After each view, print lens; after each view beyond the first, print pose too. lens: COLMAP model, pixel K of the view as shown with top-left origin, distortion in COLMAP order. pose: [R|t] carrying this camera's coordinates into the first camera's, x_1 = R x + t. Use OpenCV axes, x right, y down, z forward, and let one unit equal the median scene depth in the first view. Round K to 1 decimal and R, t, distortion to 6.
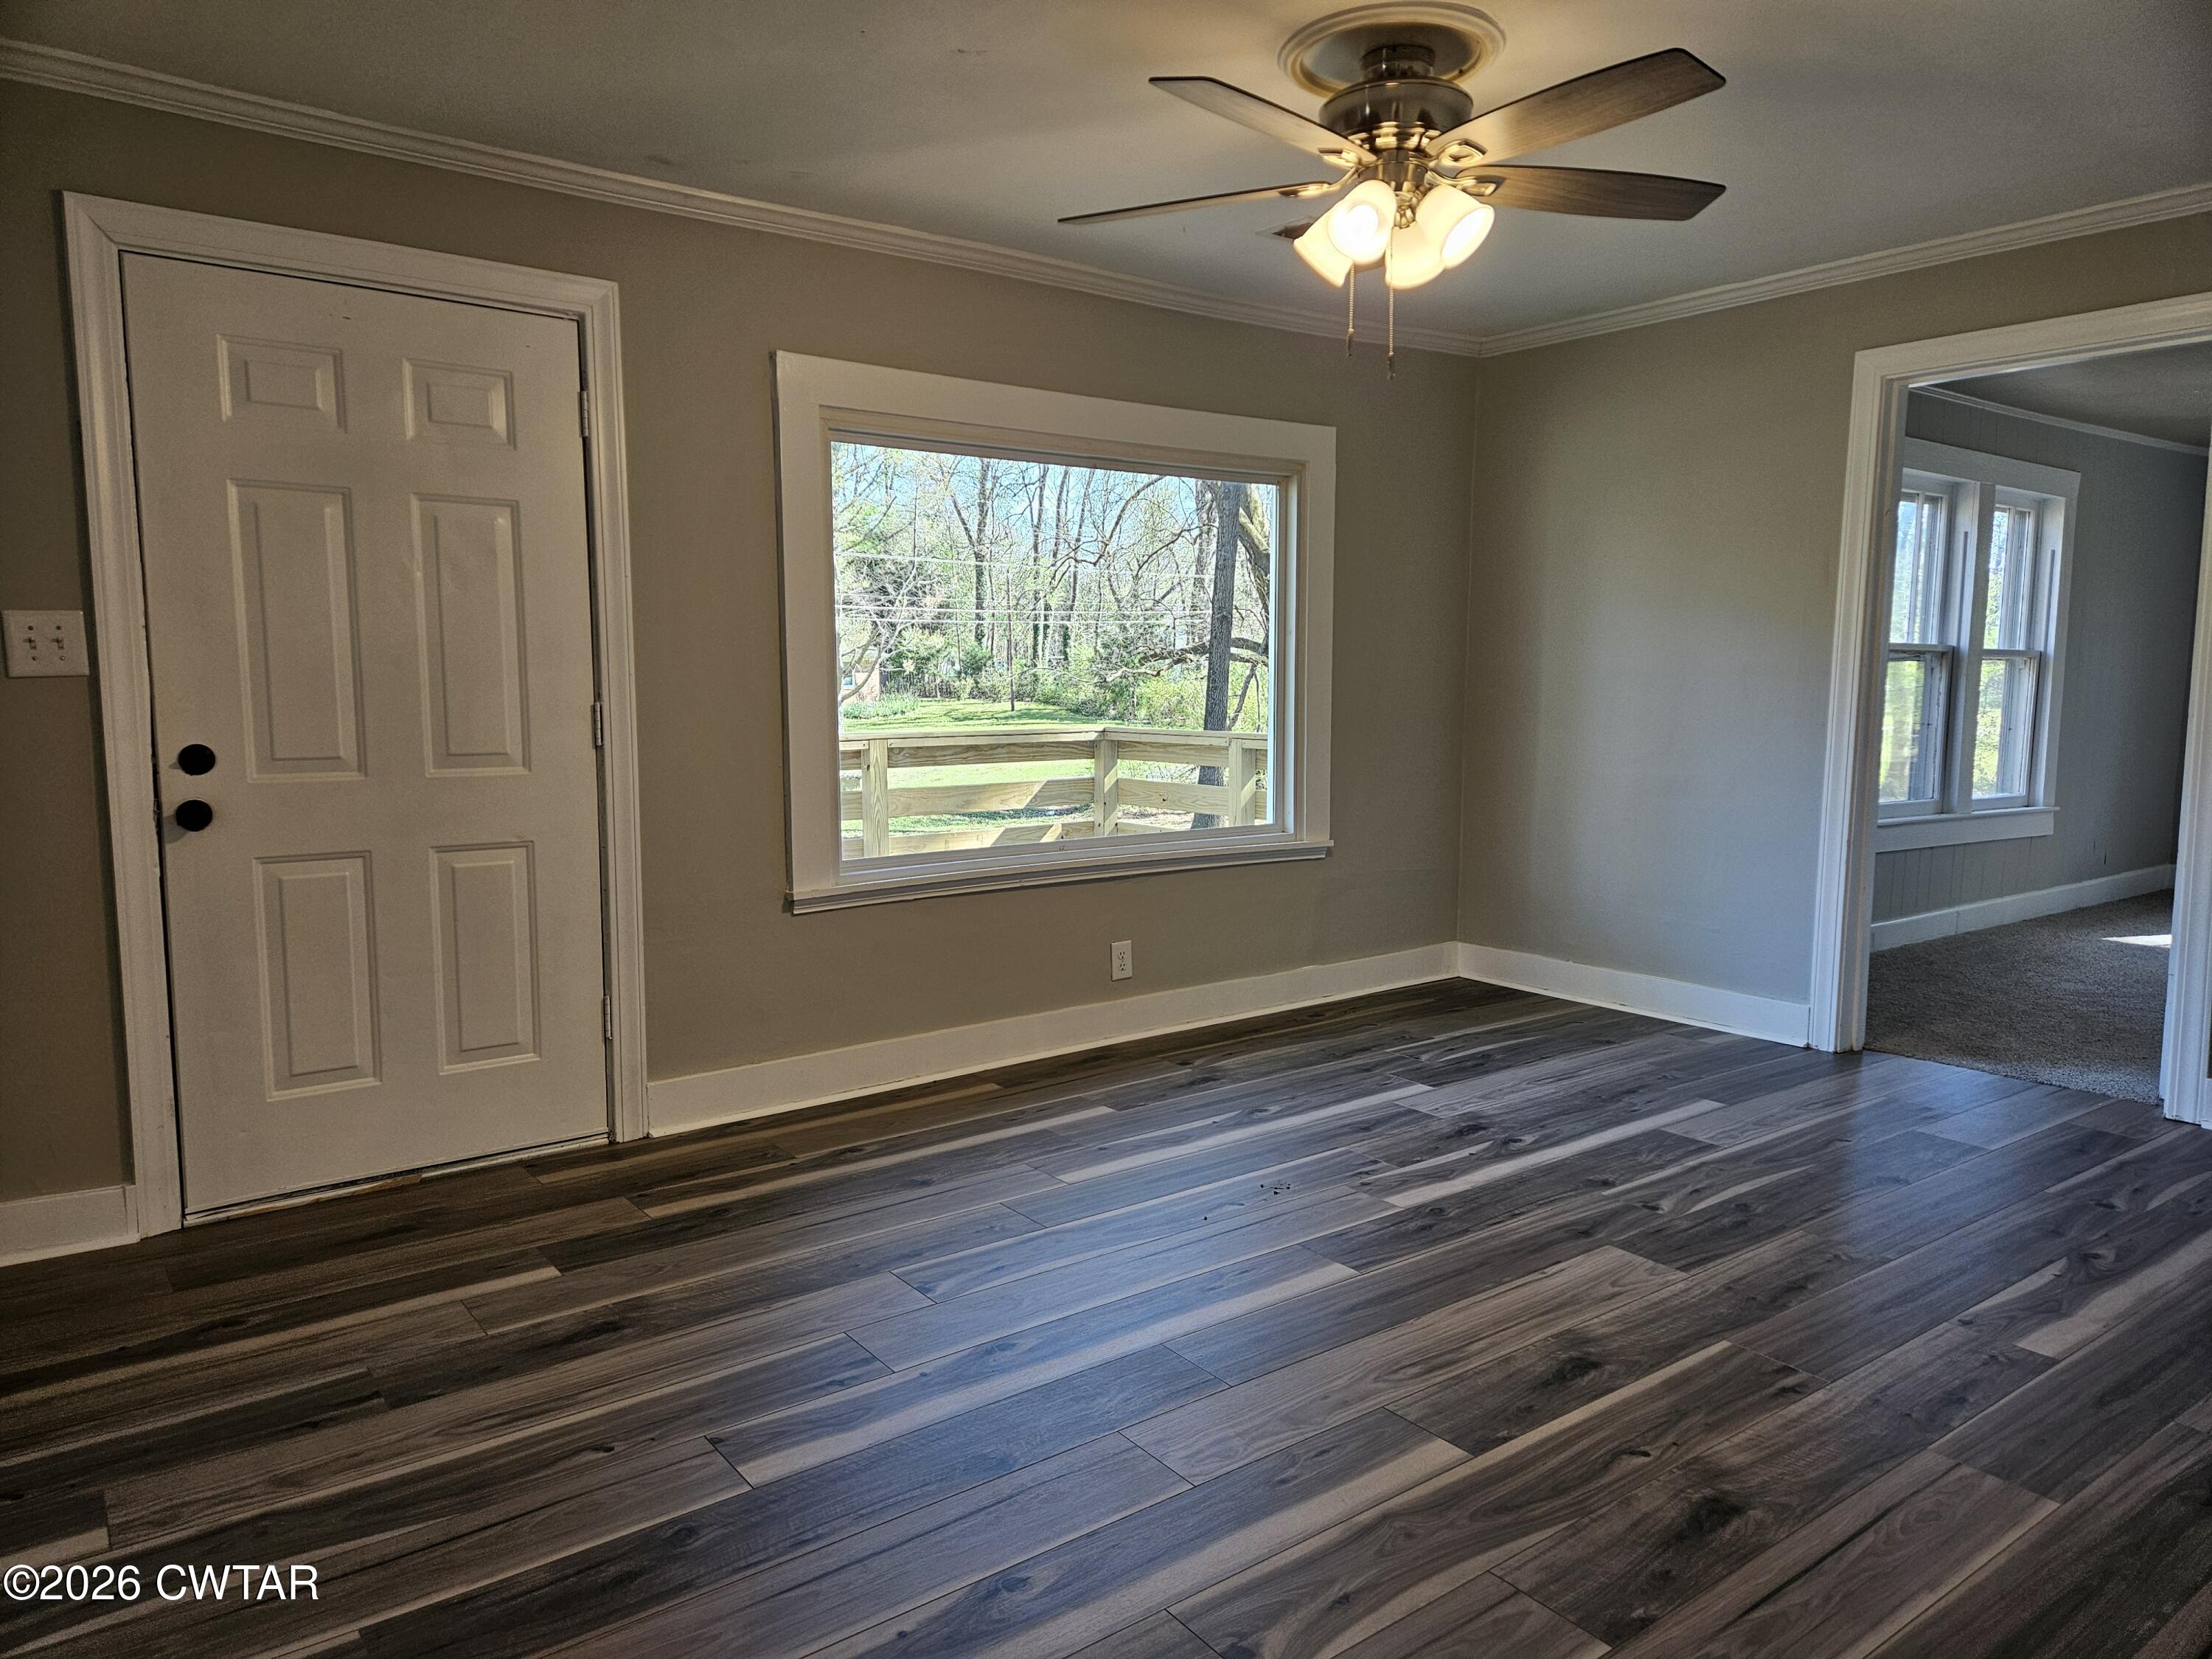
lens RADIAL K [[1469.2, 0, 1098.9], [0, 1469.2, 827.8], [0, 0, 1]] dist [0.087307, -0.069841]
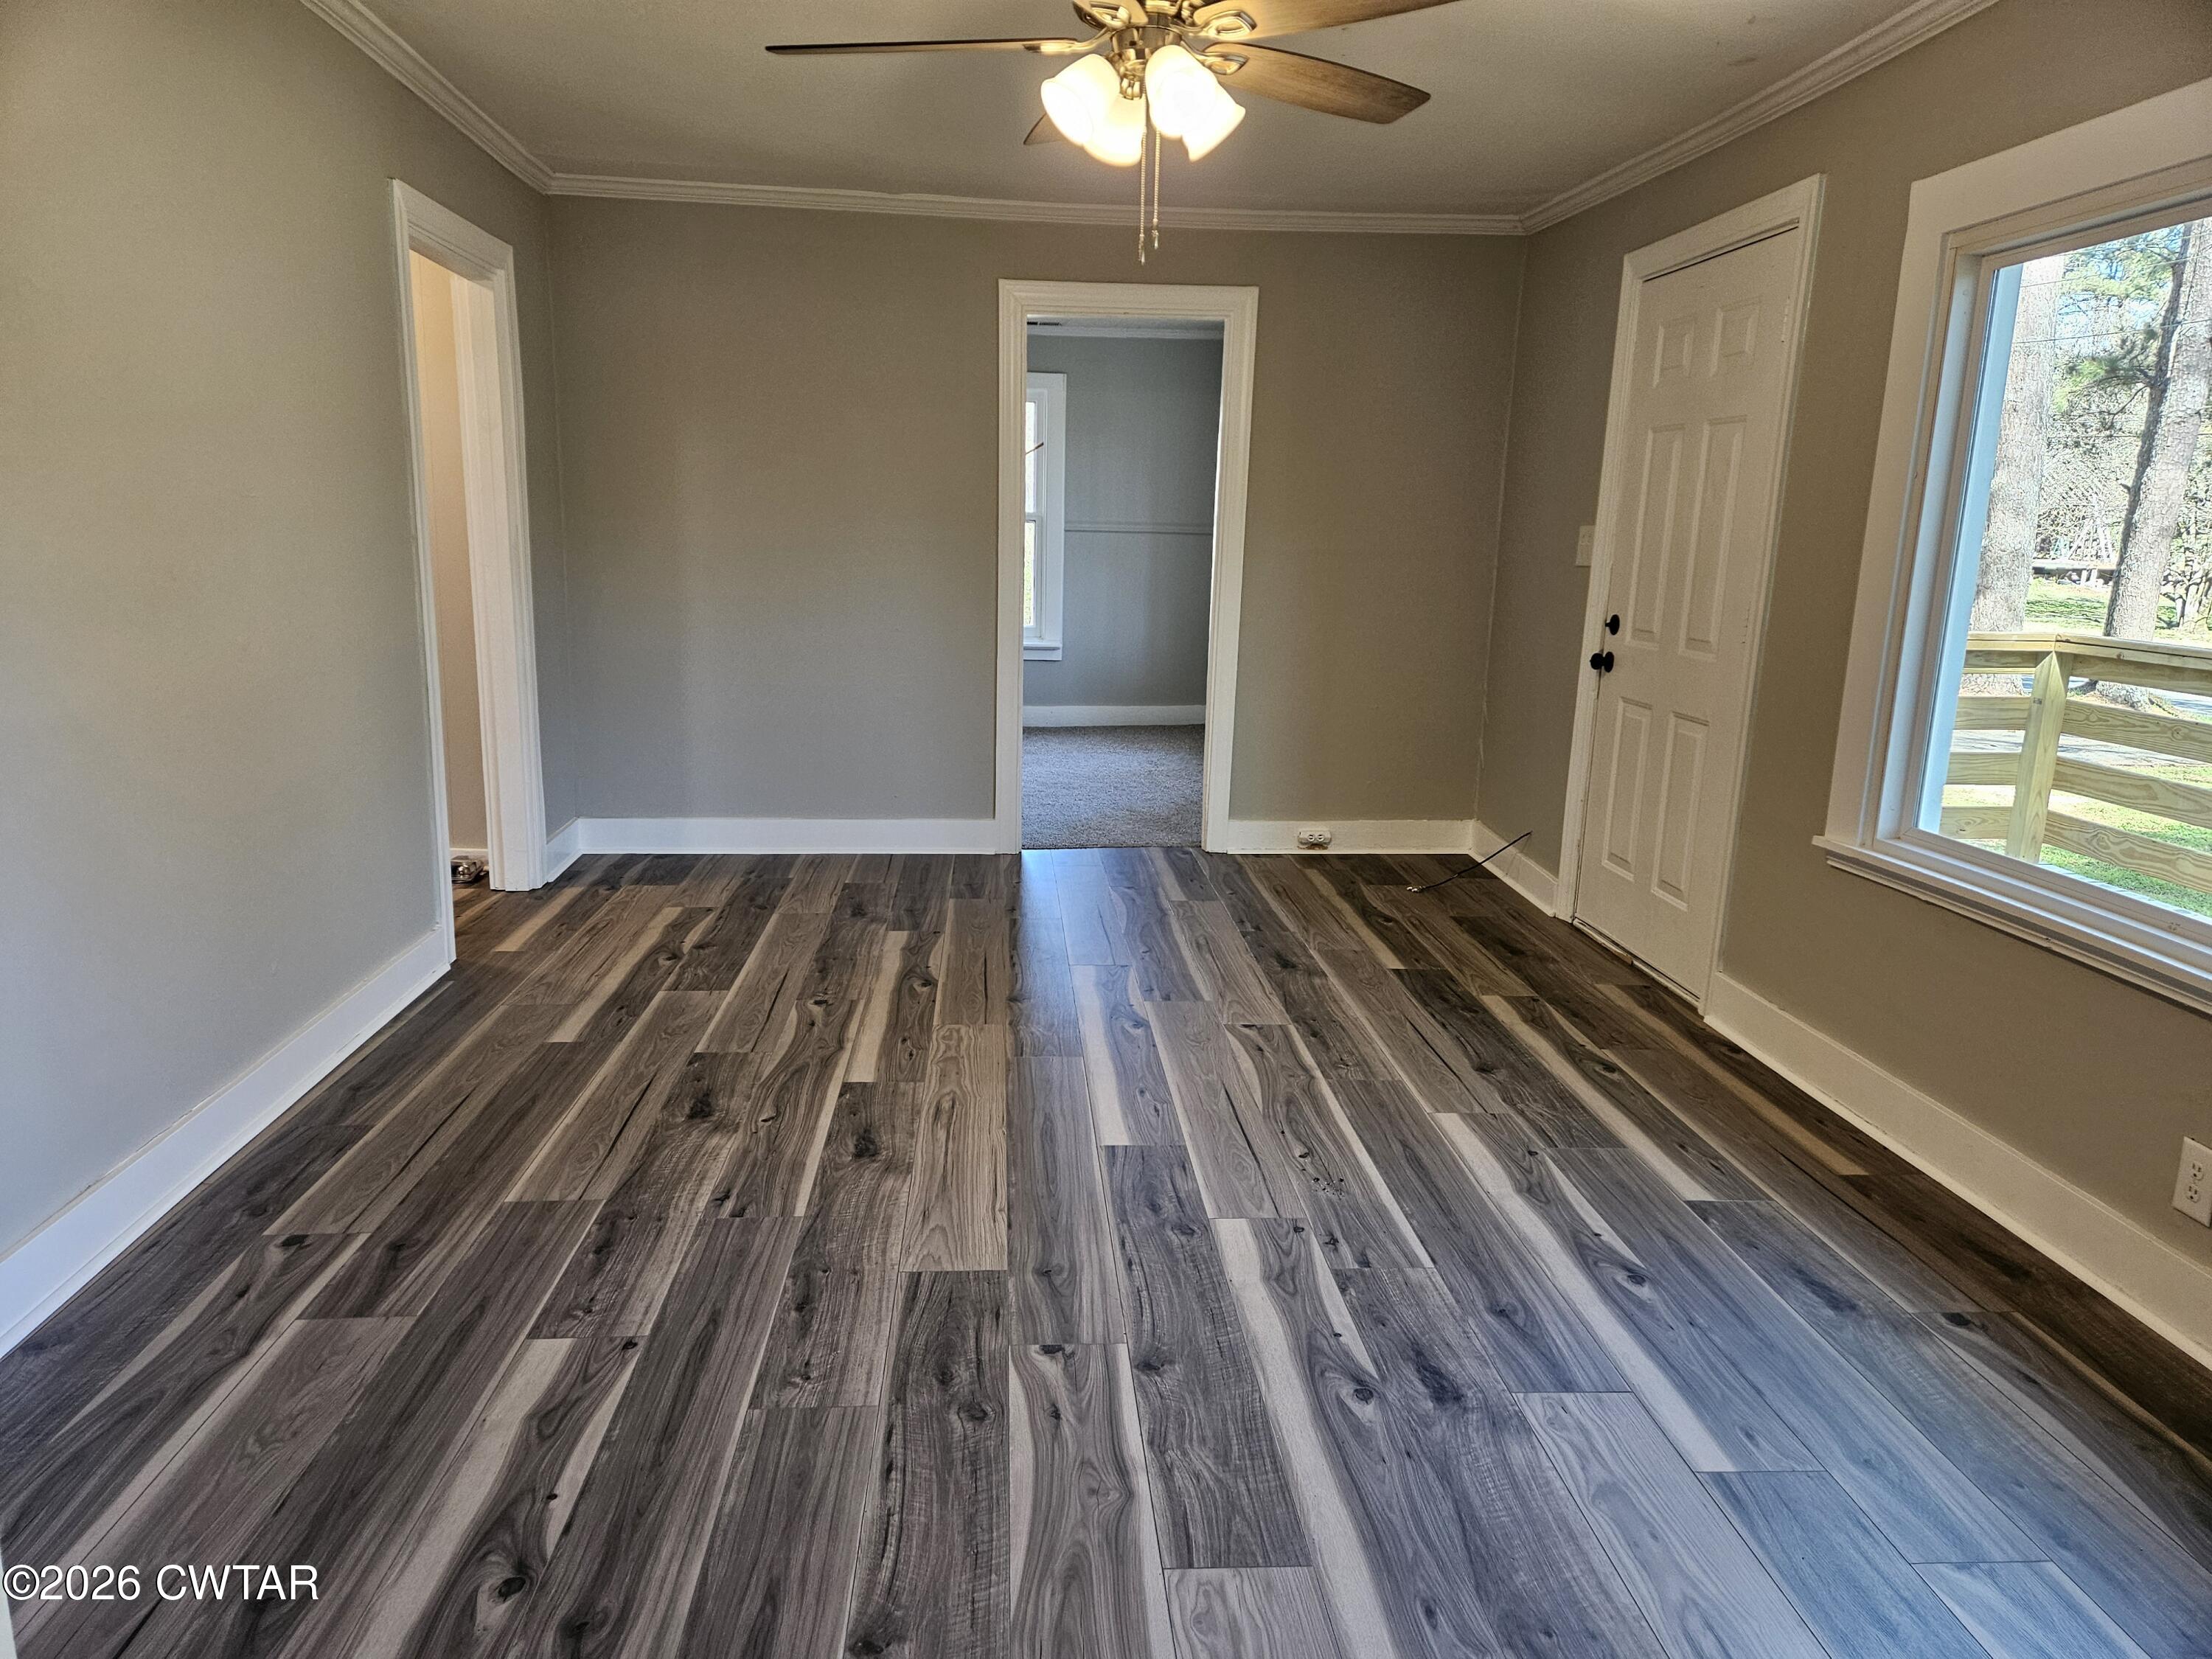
lens RADIAL K [[1469.2, 0, 1096.7], [0, 1469.2, 846.7], [0, 0, 1]] dist [0.087307, -0.069841]
pose [[-0.544760, 0.167275, -0.821739, 0.961911], [-0.111456, 0.956768, 0.268650, -0.179215], [0.831152, 0.237937, -0.502565, 1.406371]]
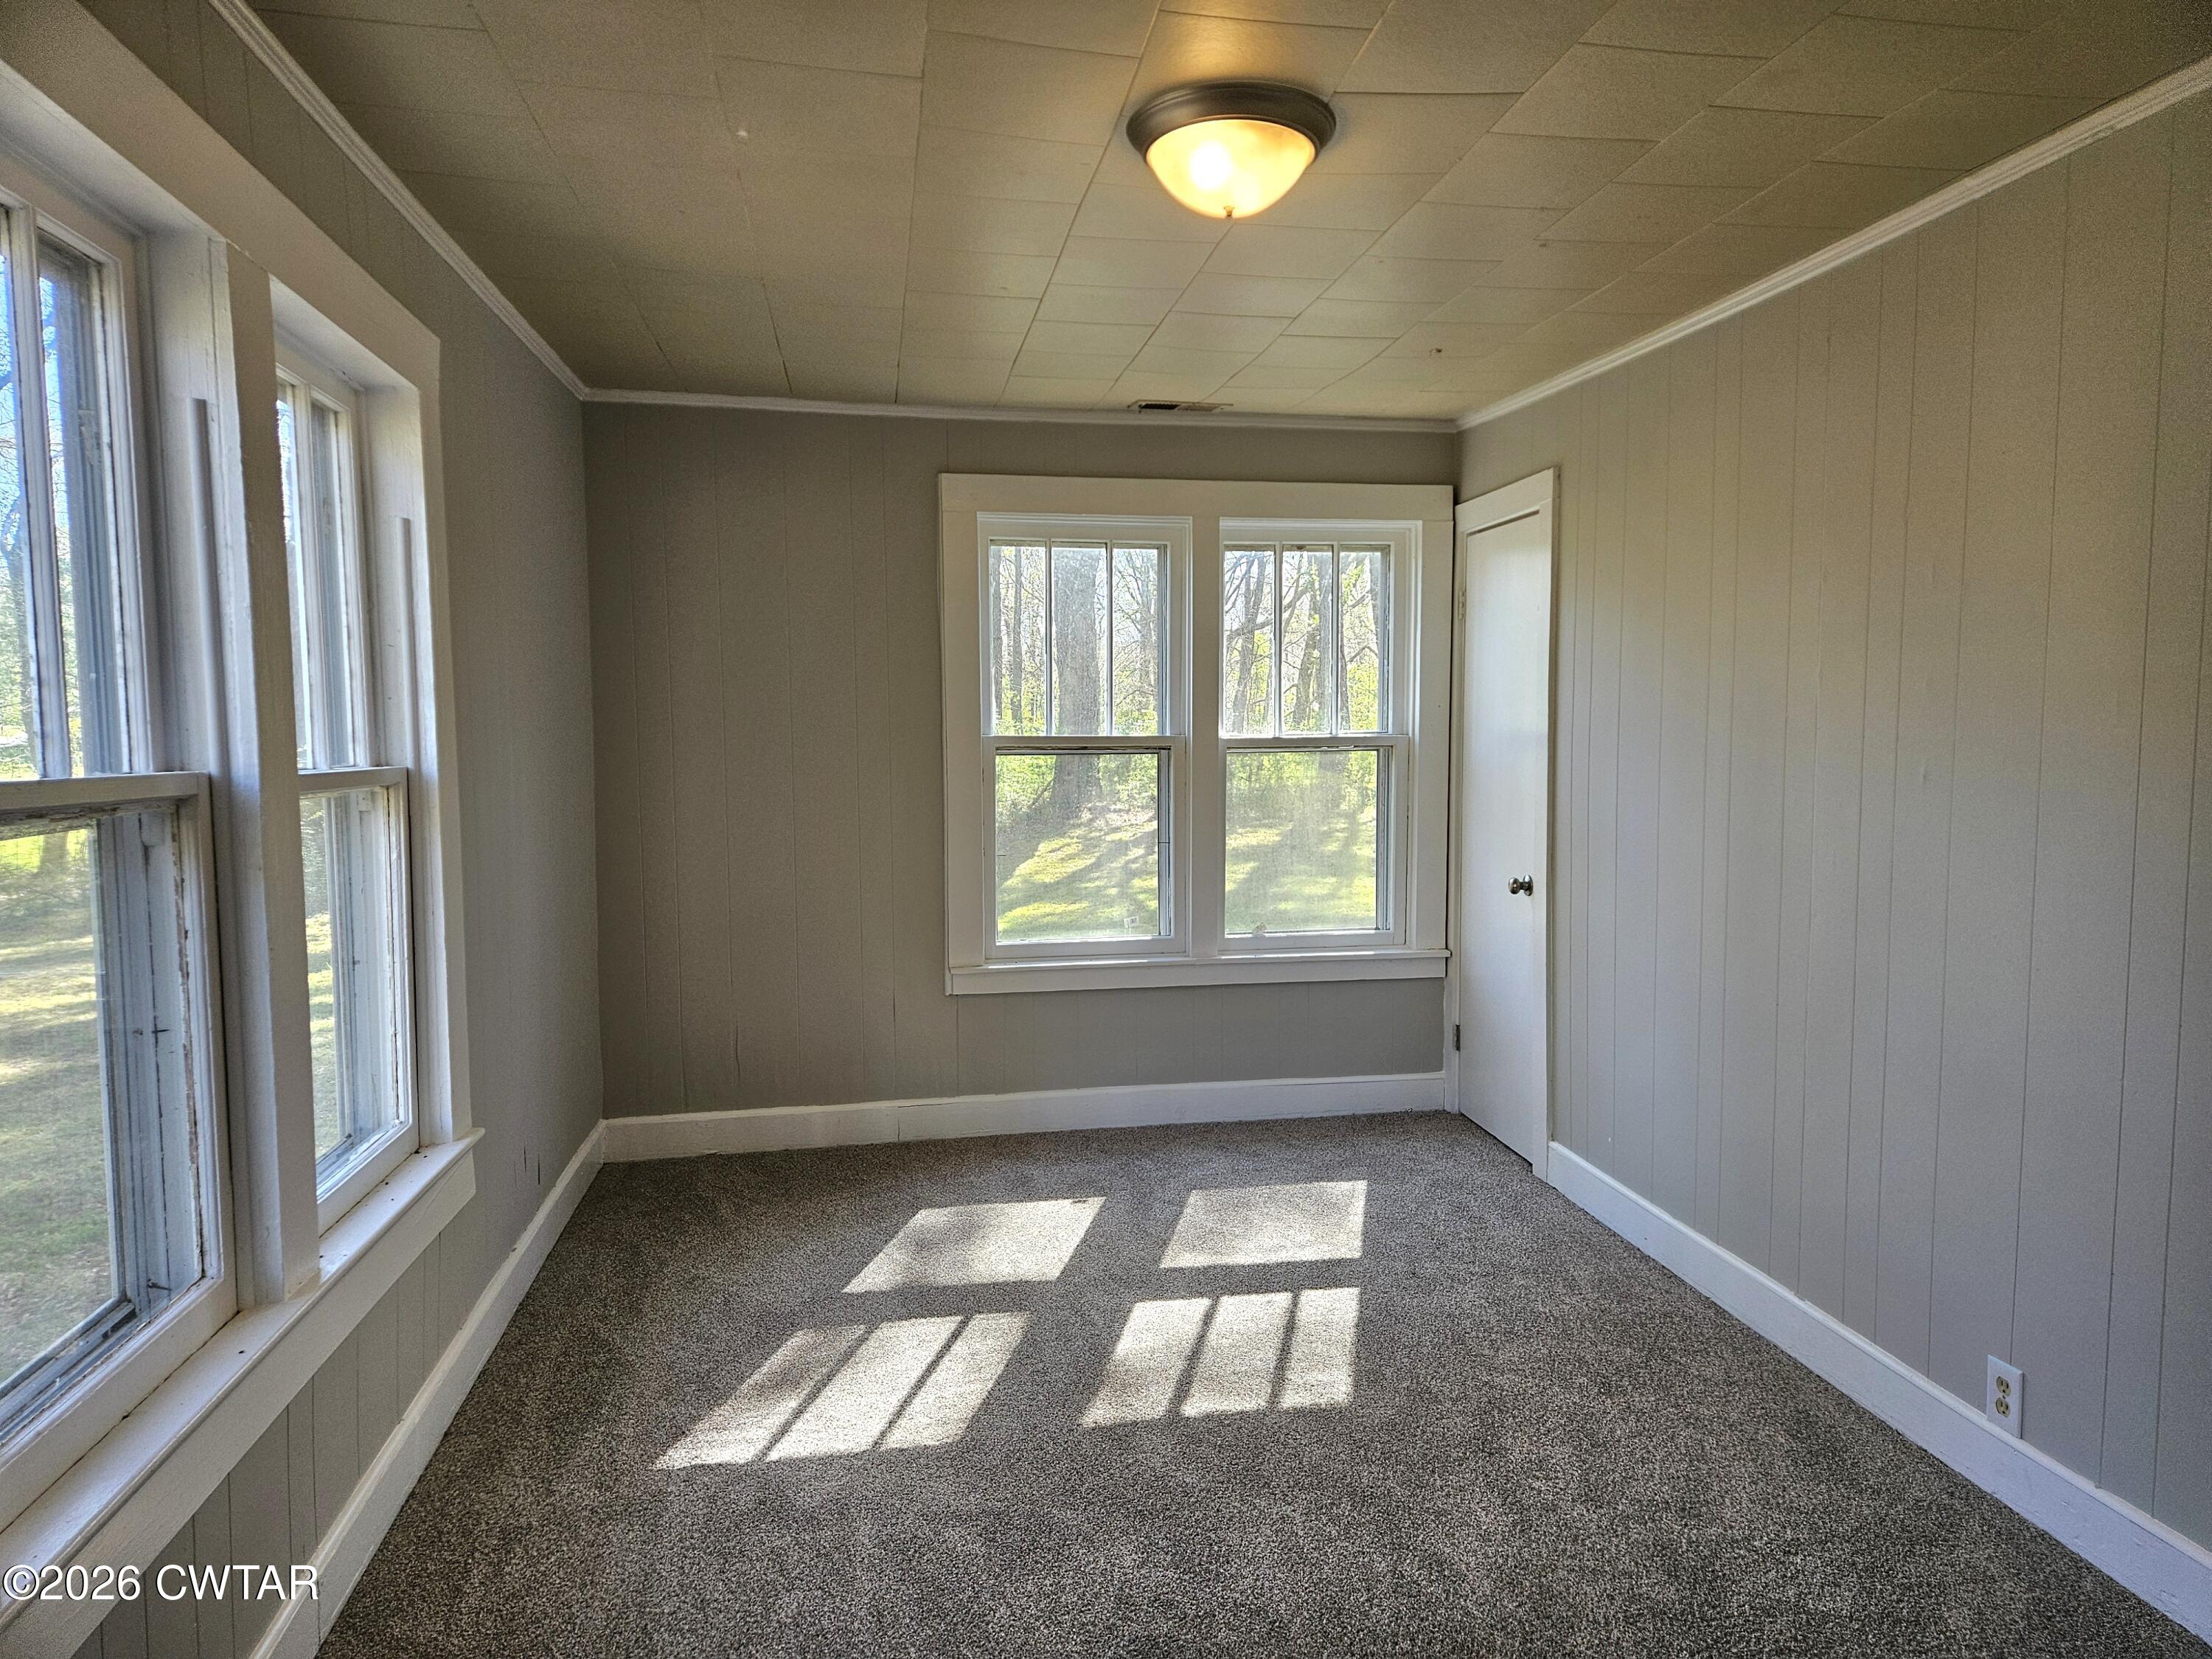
lens RADIAL K [[1469.2, 0, 1123.4], [0, 1469.2, 842.1], [0, 0, 1]] dist [0.087307, -0.069841]
pose [[0.440364, -0.080933, 0.894164, 0.067938], [0.096462, 0.994429, 0.042502, -0.018641], [-0.892622, 0.067536, 0.445718, 0.126158]]
